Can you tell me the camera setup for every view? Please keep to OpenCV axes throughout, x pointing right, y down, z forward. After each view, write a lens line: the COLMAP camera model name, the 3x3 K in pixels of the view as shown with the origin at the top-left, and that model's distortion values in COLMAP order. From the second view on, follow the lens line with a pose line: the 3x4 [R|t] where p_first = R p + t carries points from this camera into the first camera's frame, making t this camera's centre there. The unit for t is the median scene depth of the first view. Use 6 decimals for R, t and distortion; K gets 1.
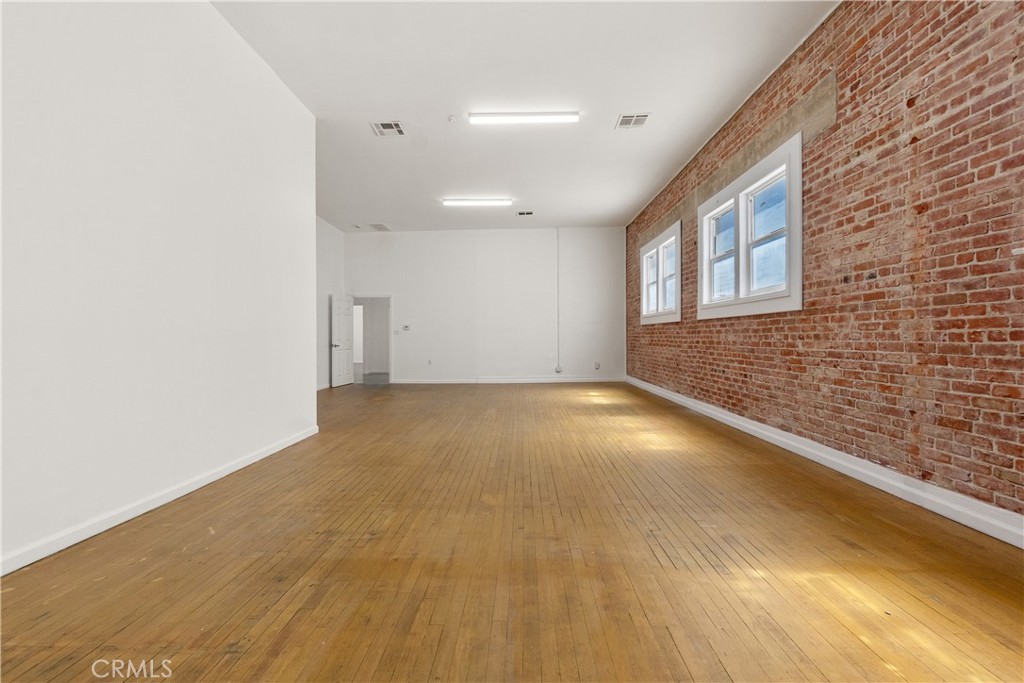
lens RADIAL K [[446.3, 0, 510.1], [0, 446.3, 342.8], [0, 0, 1]] dist [-0.003980, 0.000032]
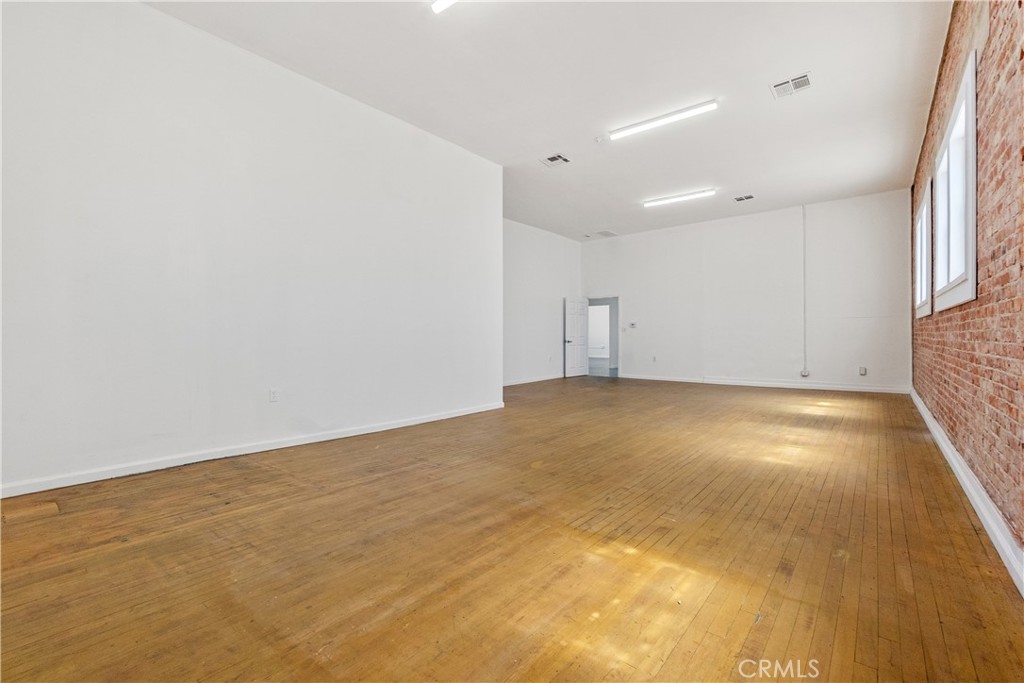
lens RADIAL K [[446.3, 0, 503.6], [0, 446.3, 341.0], [0, 0, 1]] dist [-0.003980, 0.000032]
pose [[0.782112, 0.012167, -0.623019, 0.784599], [-0.010112, 0.999926, 0.006833, -0.004765], [0.623056, 0.000955, 0.782177, -0.048792]]
